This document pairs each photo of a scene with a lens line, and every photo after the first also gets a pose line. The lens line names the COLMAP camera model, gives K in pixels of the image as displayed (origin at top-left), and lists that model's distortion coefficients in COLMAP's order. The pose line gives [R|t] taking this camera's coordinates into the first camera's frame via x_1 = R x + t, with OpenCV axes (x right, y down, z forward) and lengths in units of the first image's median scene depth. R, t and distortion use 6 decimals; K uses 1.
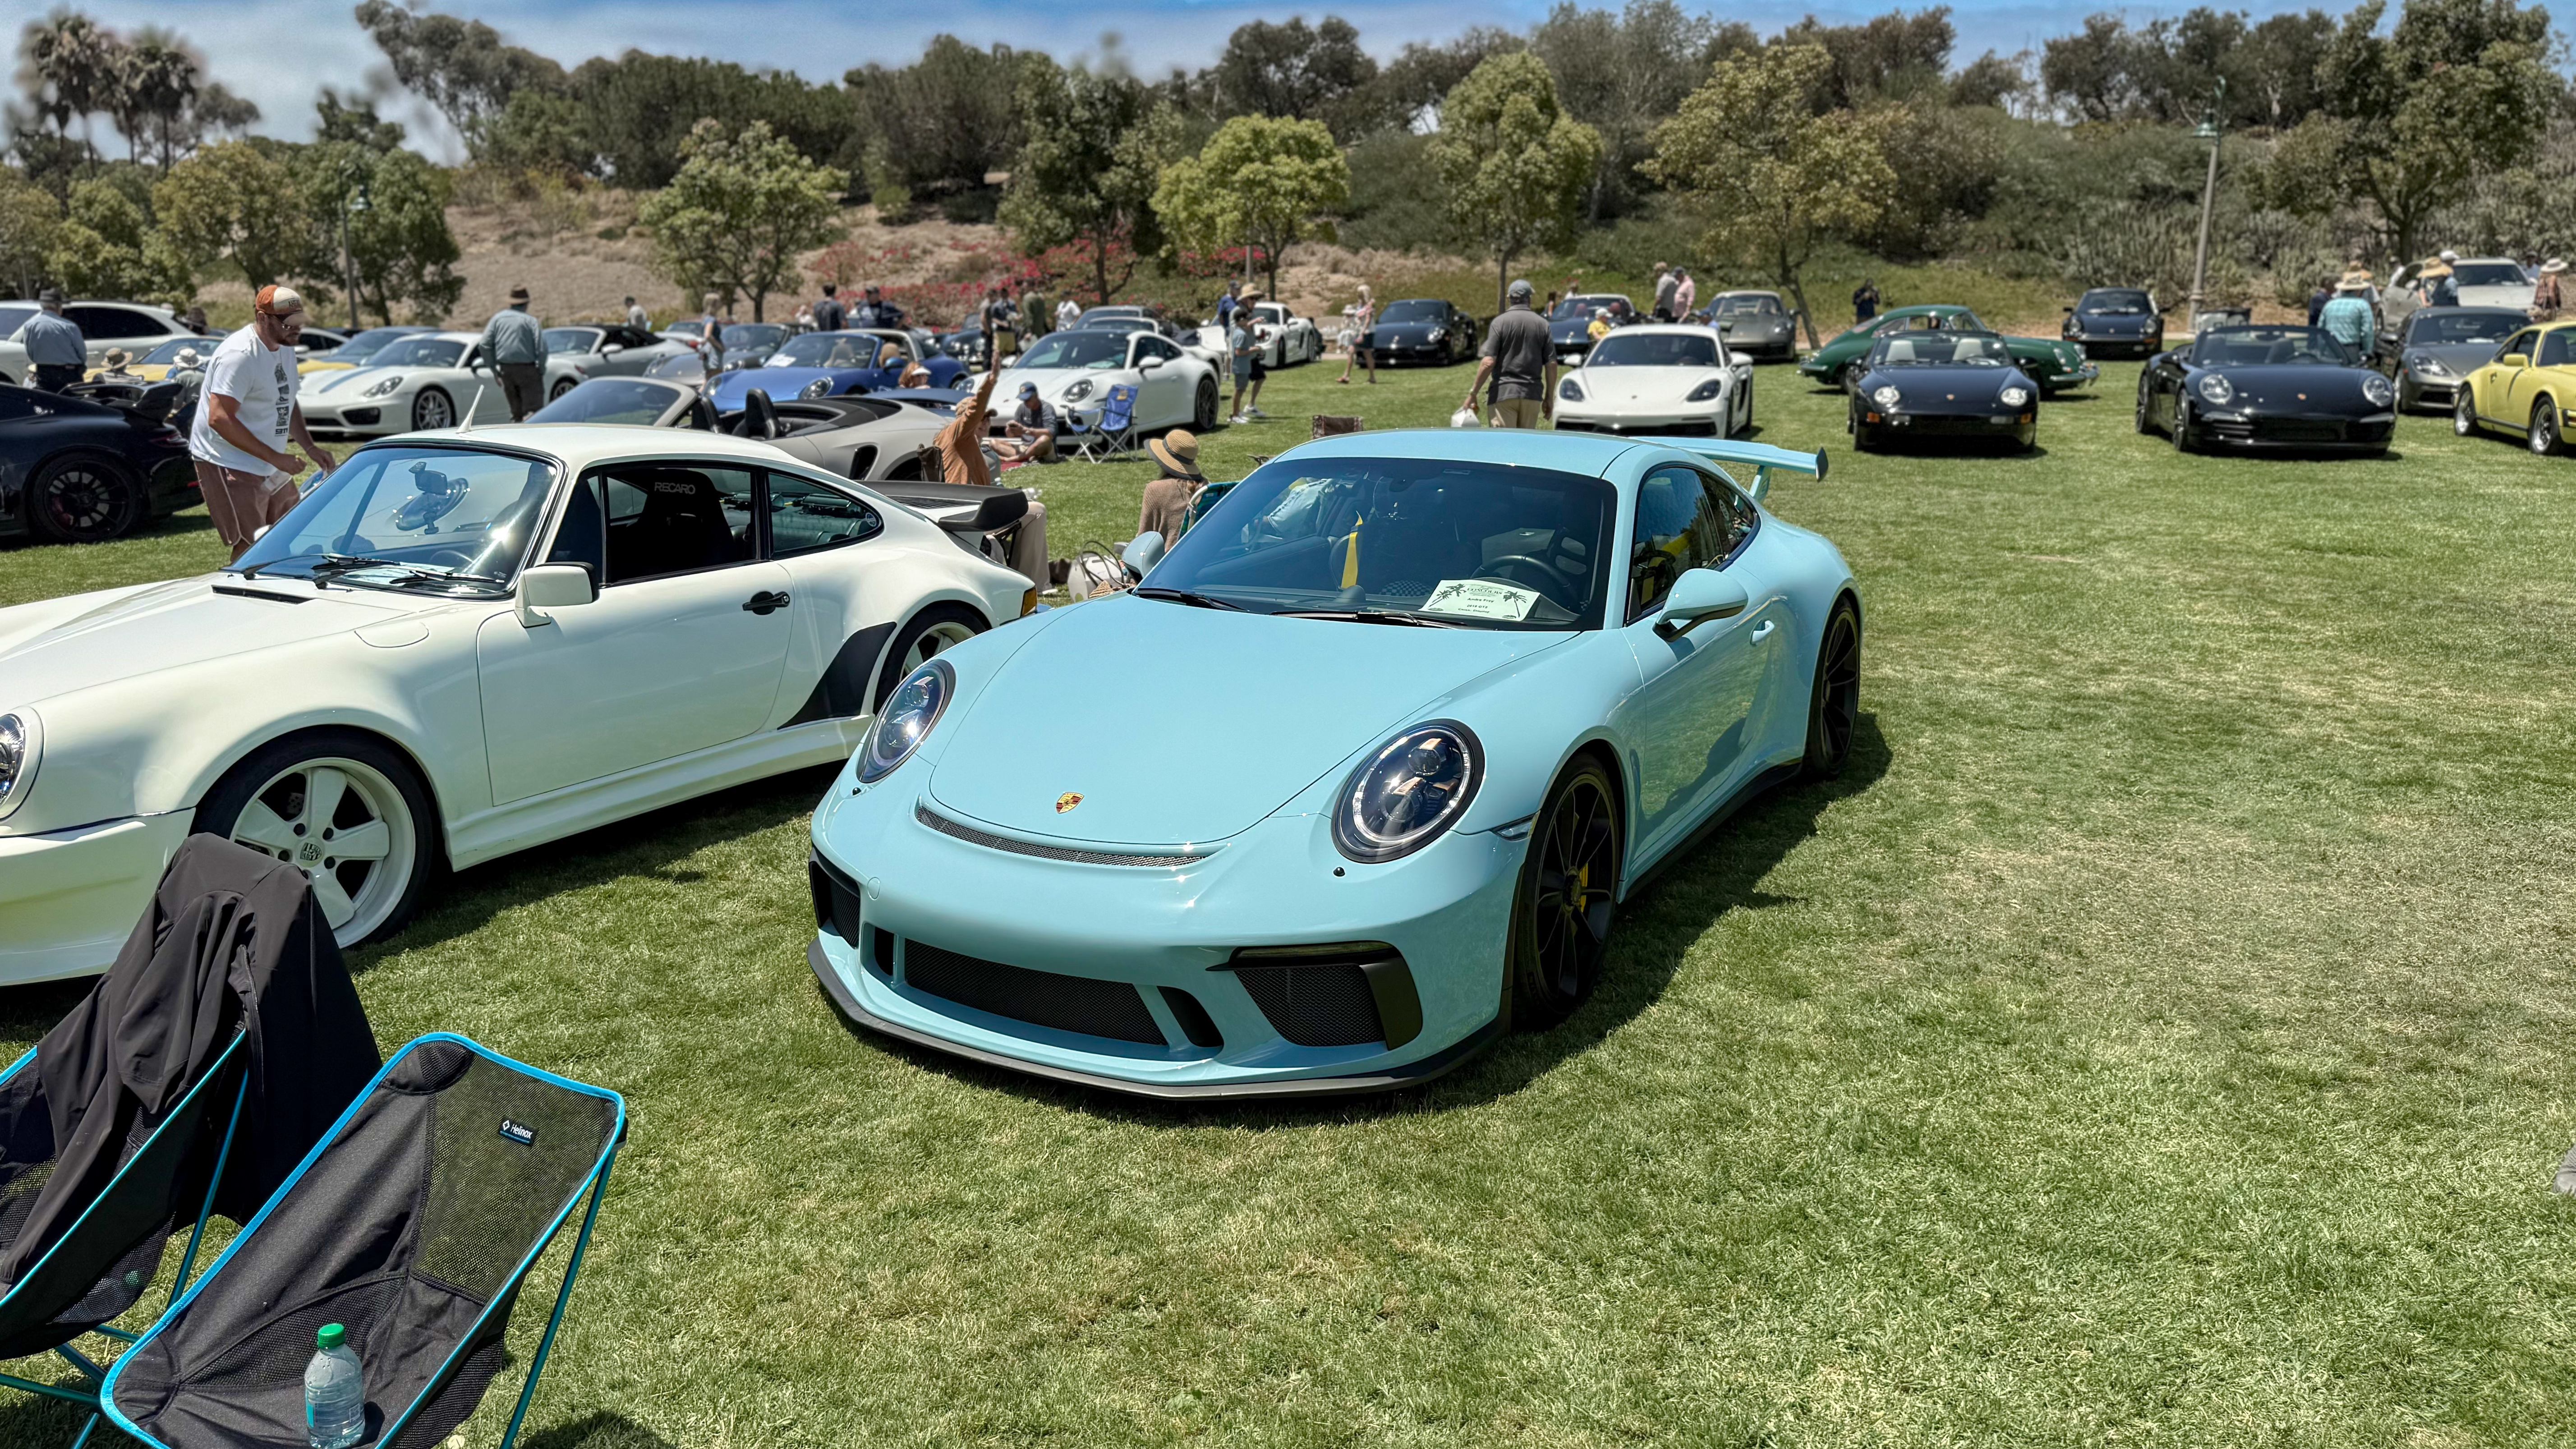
lens RADIAL K [[1822.1, 0, 1288.0], [0, 1822.1, 724.5], [0, 0, 1]] dist [-0.000519, -0.004220]
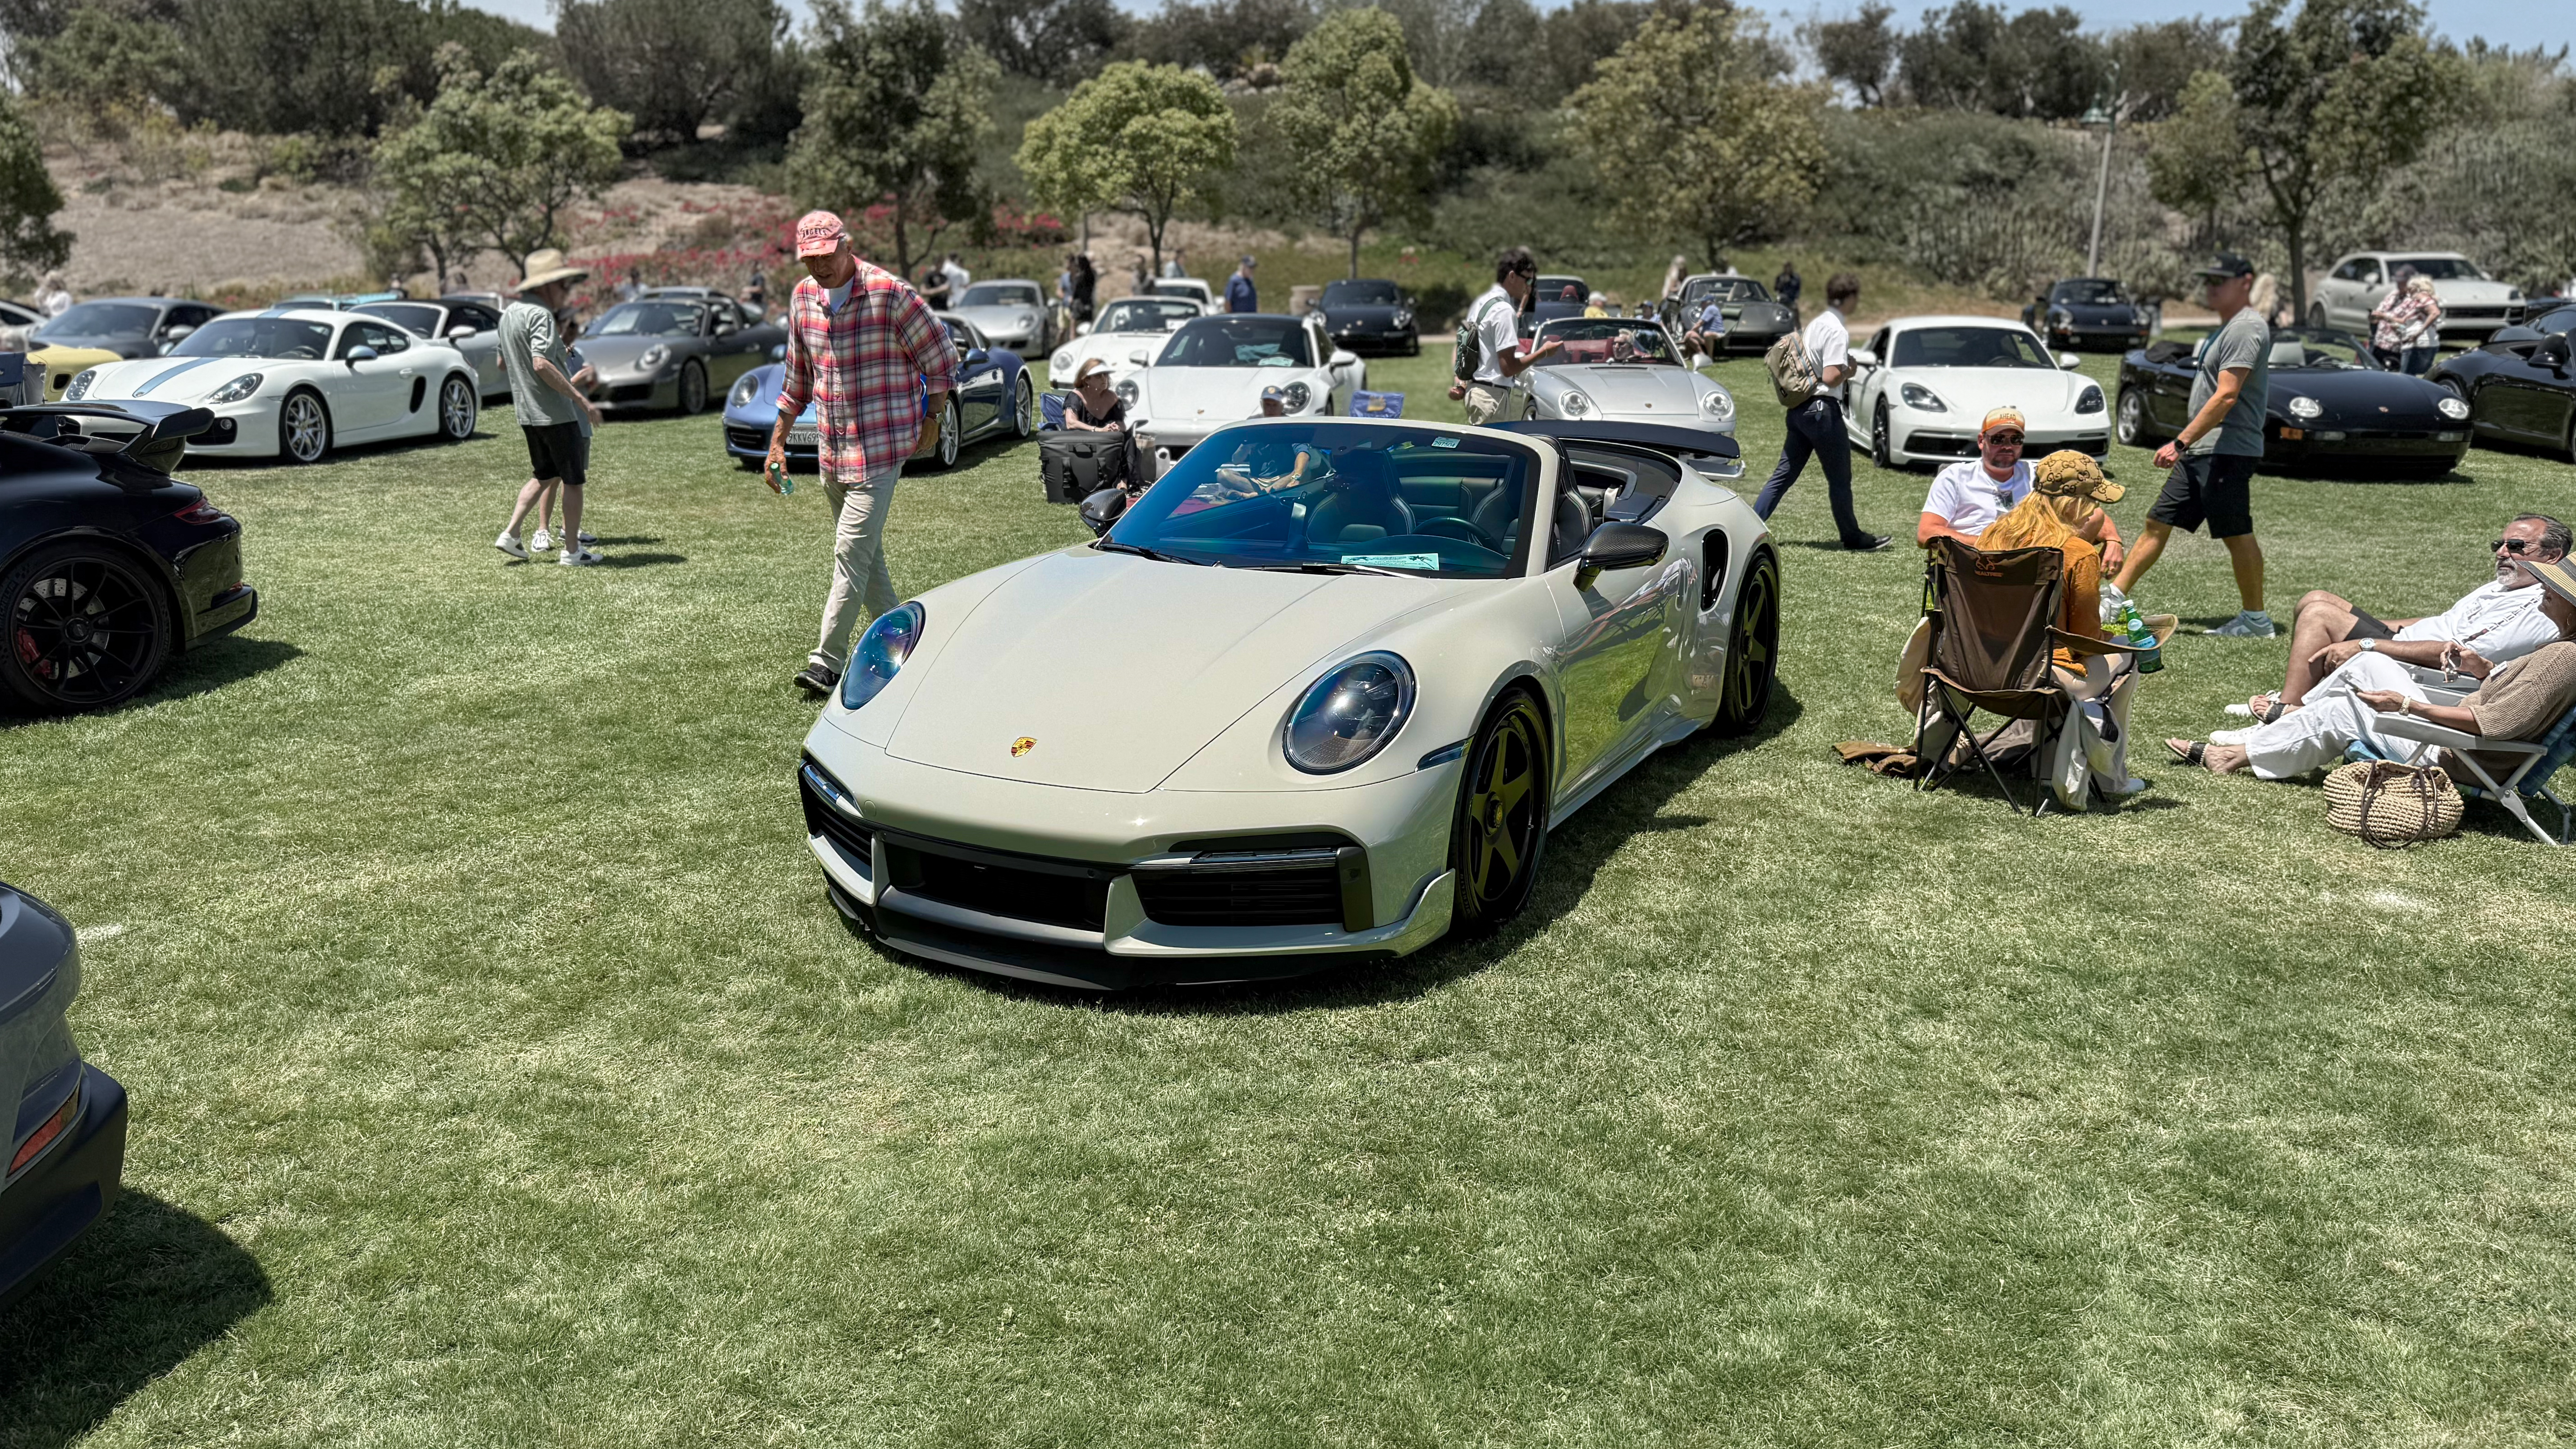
lens RADIAL K [[1818.7, 0, 1298.9], [0, 1818.7, 758.8], [0, 0, 1]] dist [-0.039770, 0.053484]
pose [[0.977029, -0.041472, 0.209031, -0.113511], [0.034804, 0.998764, 0.035479, -0.024725], [-0.210244, -0.027389, 0.977265, 0.107294]]
